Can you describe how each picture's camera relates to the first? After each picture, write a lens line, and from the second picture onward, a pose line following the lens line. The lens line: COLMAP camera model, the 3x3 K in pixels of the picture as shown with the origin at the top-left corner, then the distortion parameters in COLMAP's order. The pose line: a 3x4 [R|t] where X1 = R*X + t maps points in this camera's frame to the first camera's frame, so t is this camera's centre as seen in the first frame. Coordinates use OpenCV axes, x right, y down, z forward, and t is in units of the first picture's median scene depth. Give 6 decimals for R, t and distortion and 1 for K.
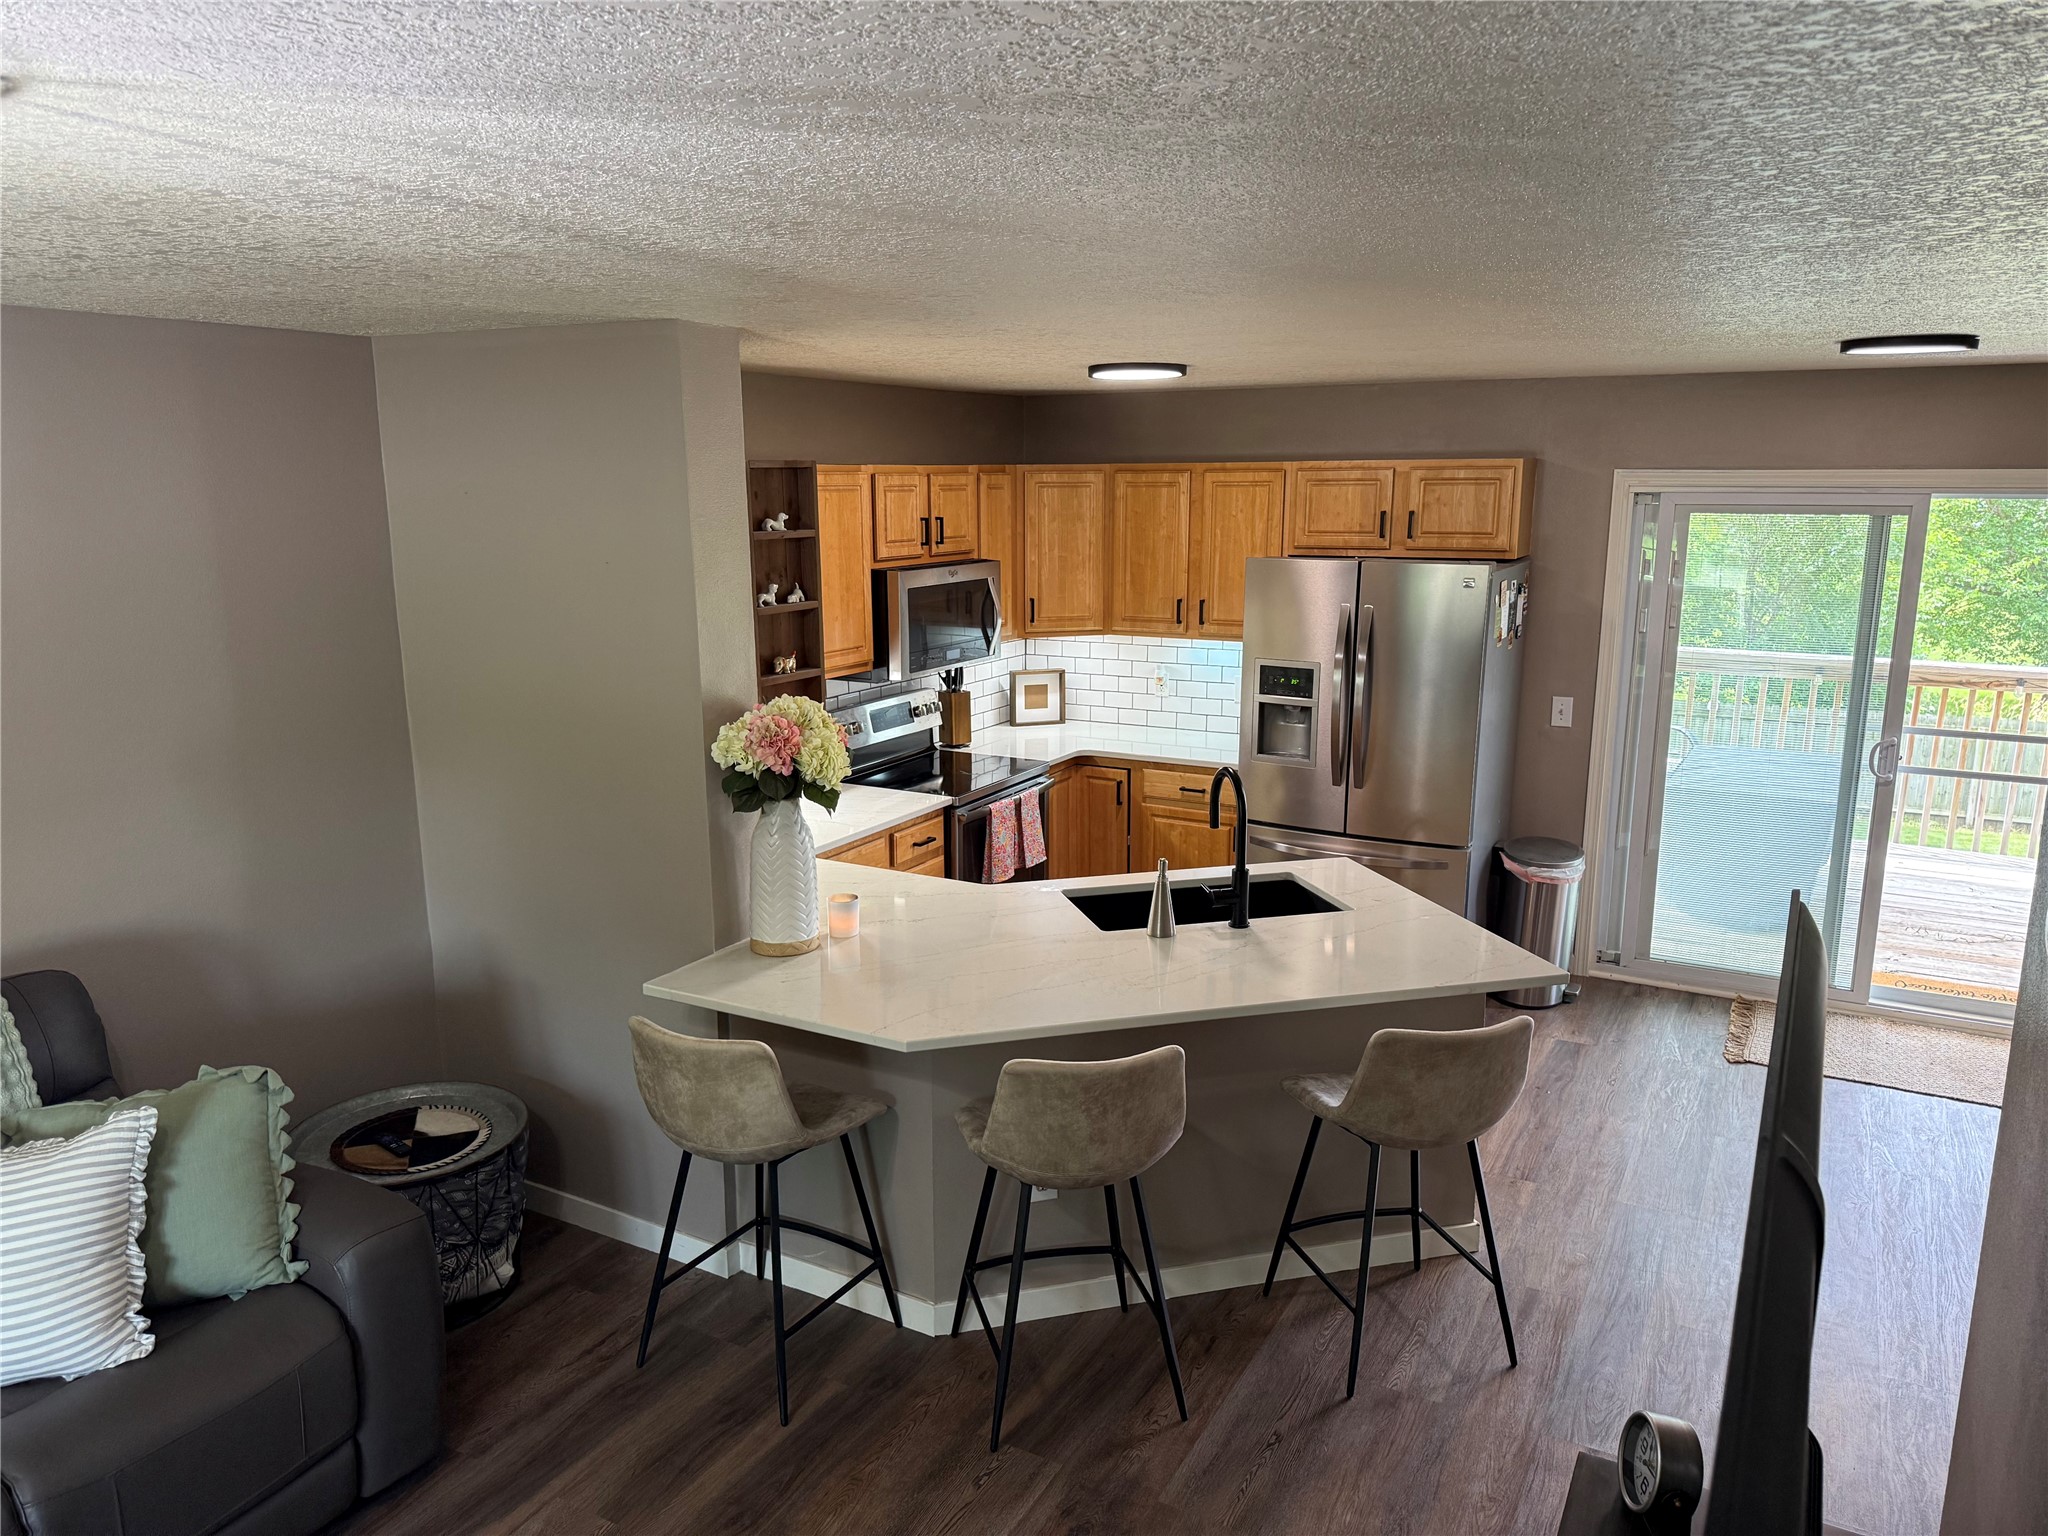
lens RADIAL K [[1459.8, 0, 1013.0], [0, 1459.8, 751.2], [0, 0, 1]] dist [0.074037, -0.093361]
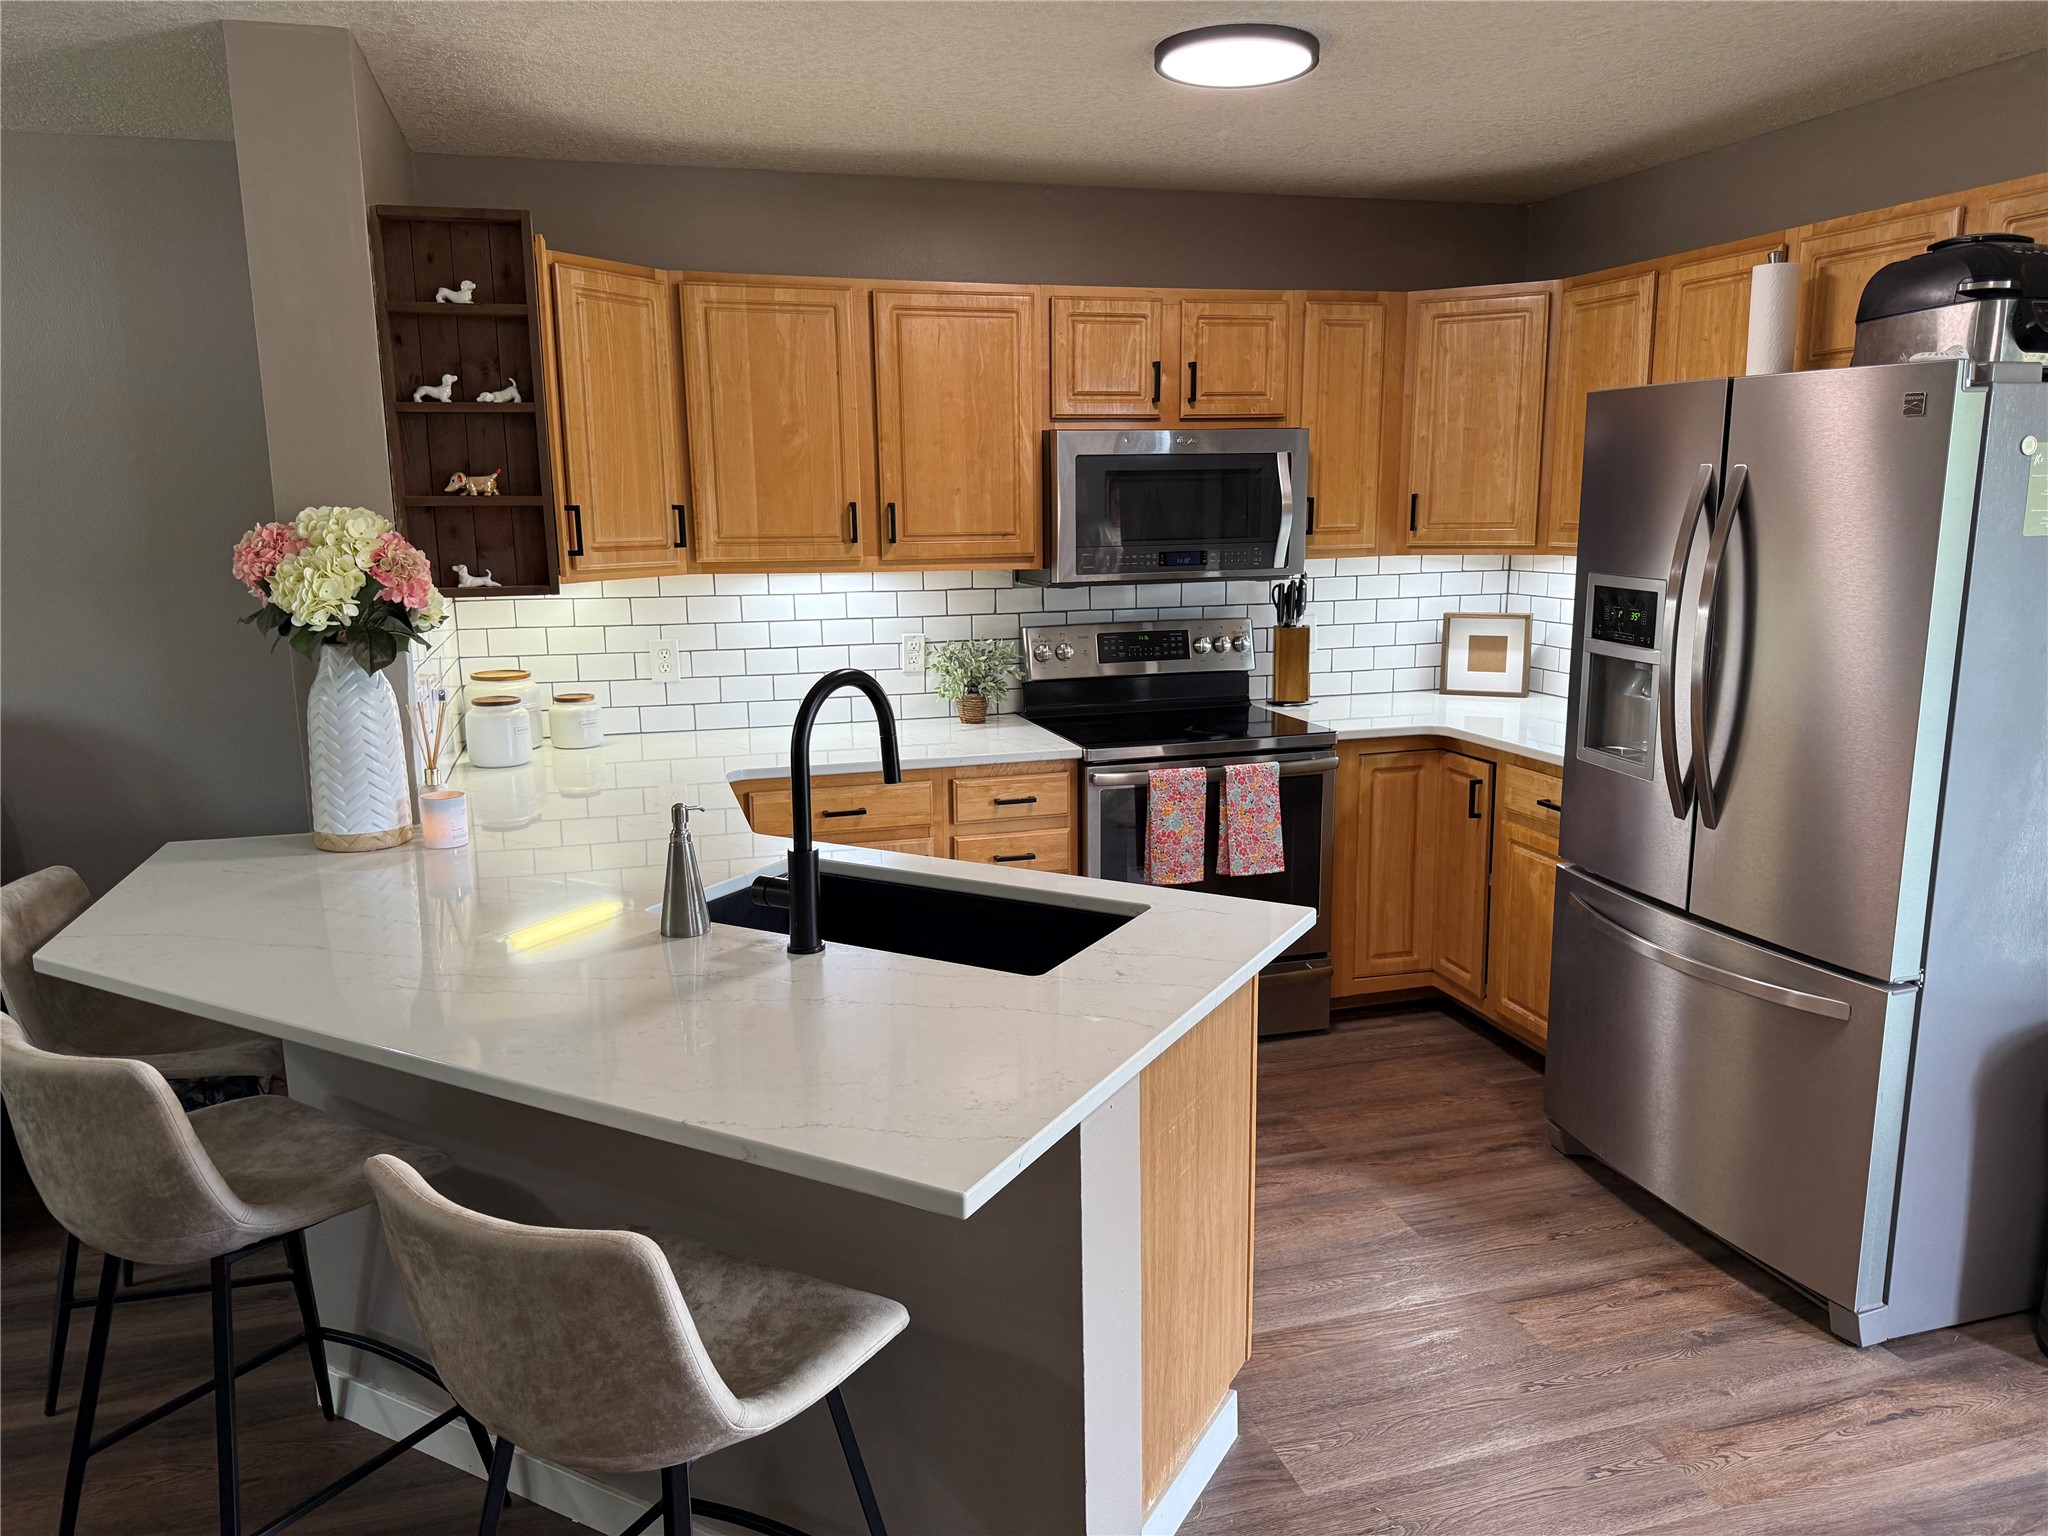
lens RADIAL K [[1459.8, 0, 1017.2], [0, 1459.8, 755.5], [0, 0, 1]] dist [0.074037, -0.093361]
pose [[0.713803, 0.120327, -0.689932, 0.596538], [-0.124712, 0.991224, 0.043847, 0.011276], [0.689153, 0.054745, 0.722545, 0.656581]]
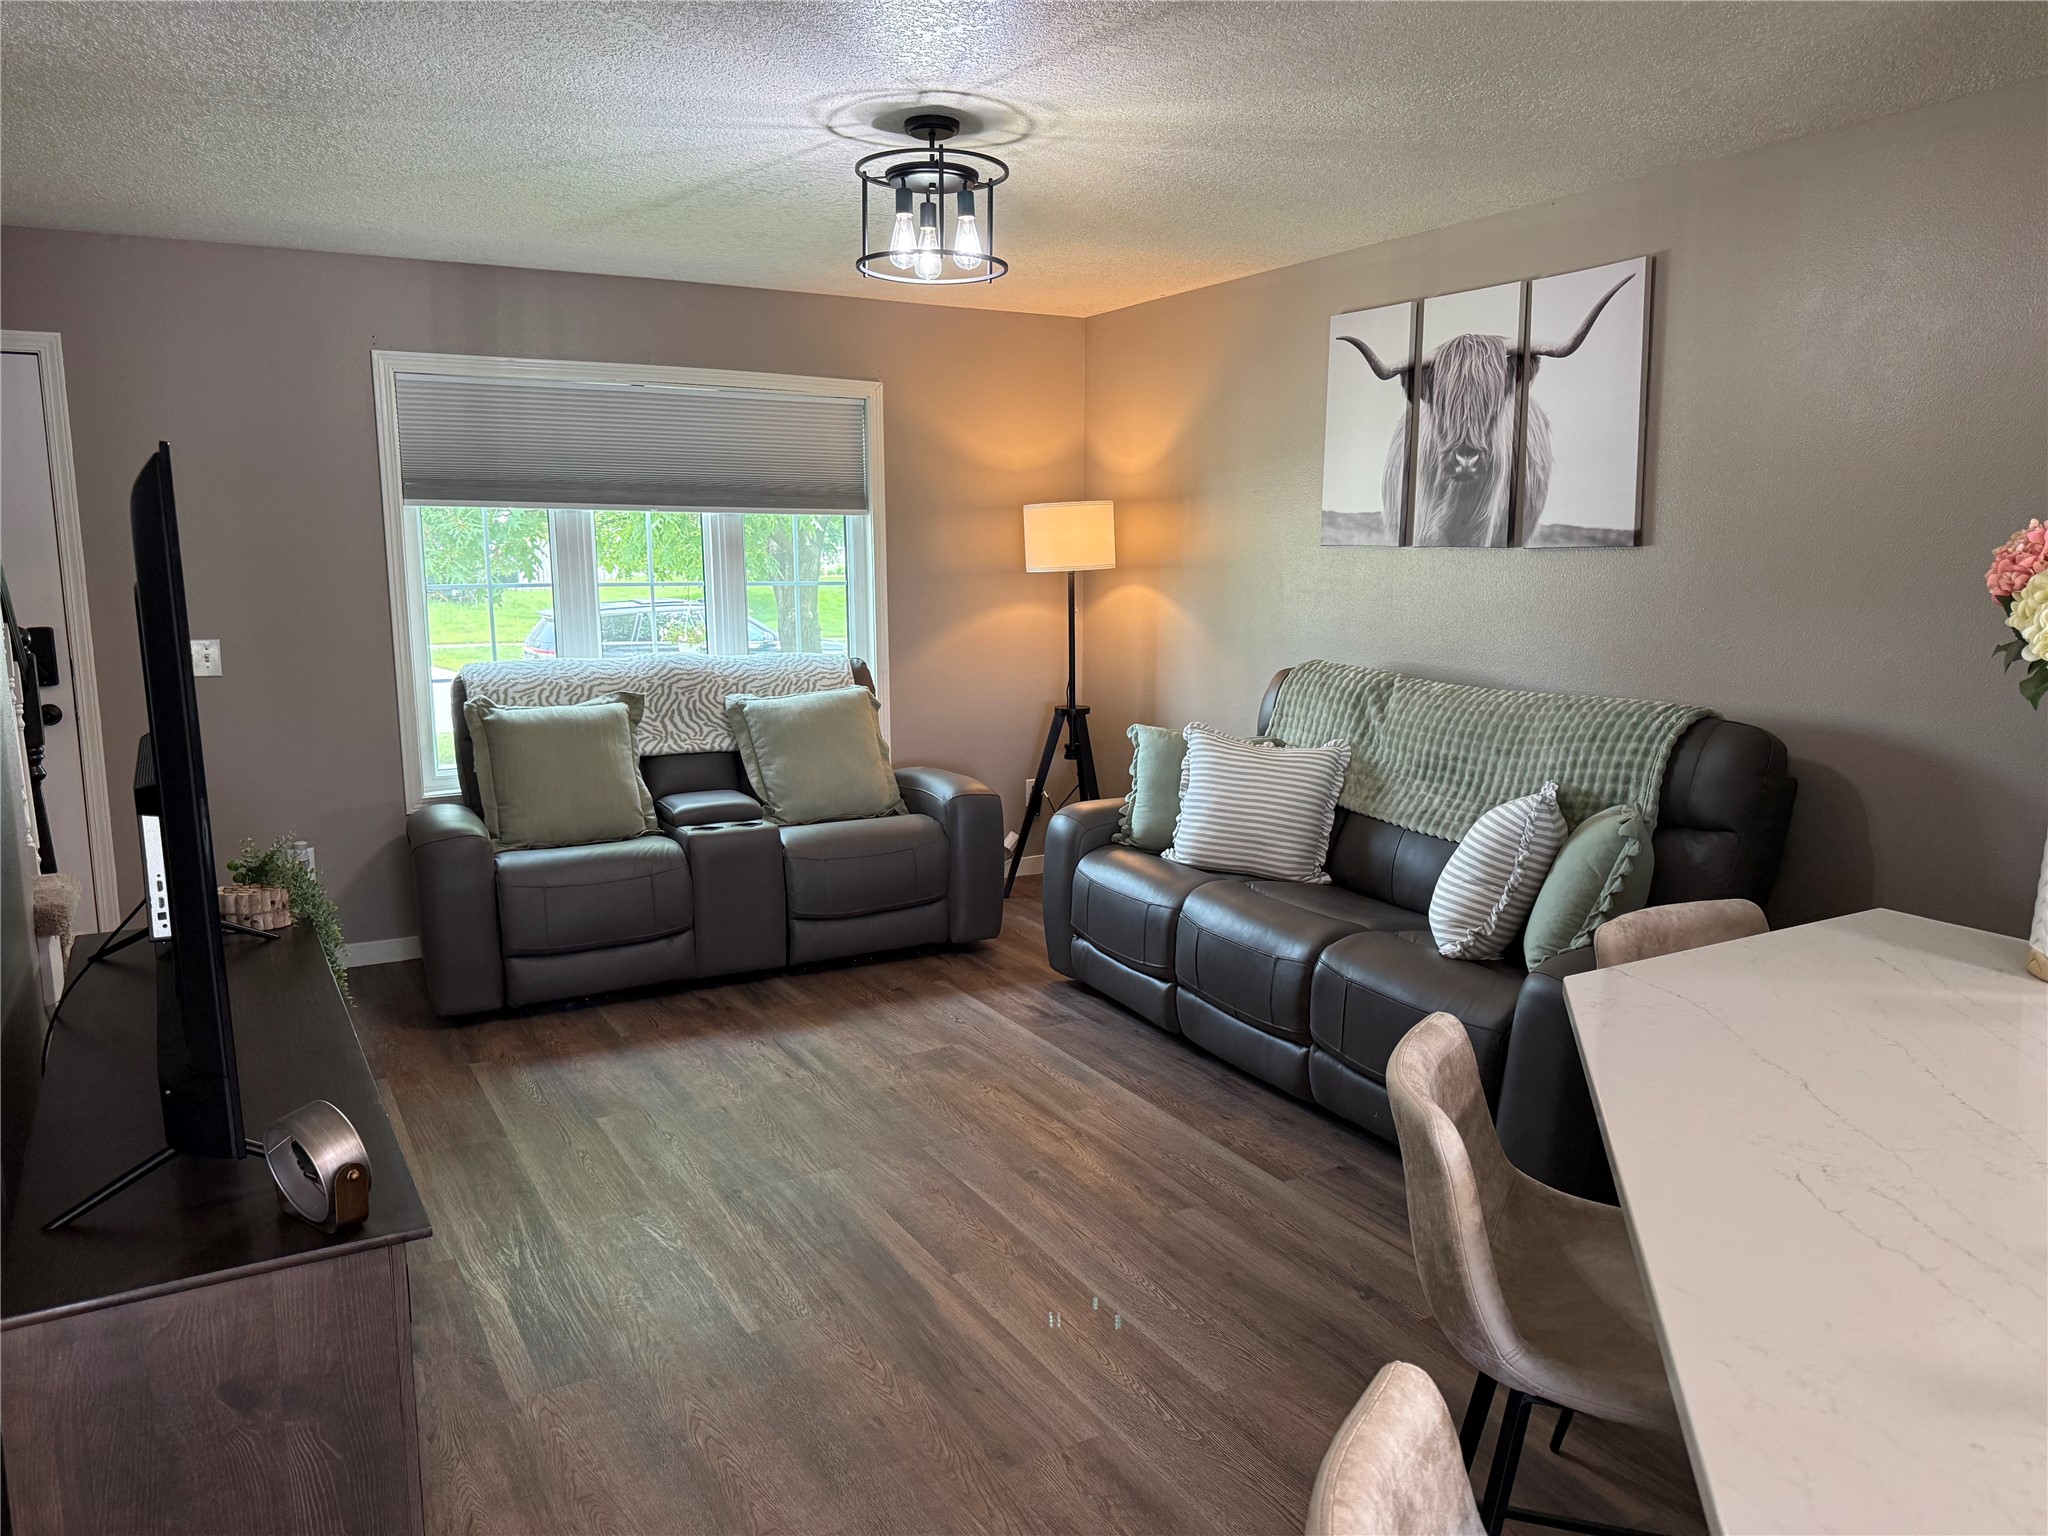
lens RADIAL K [[1459.8, 0, 1021.5], [0, 1459.8, 776.5], [0, 0, 1]] dist [0.074037, -0.093361]
pose [[-0.522110, 0.145081, -0.840448, 0.476671], [-0.155561, 0.952696, 0.261096, -0.015926], [0.838571, 0.267062, -0.474843, 0.879920]]
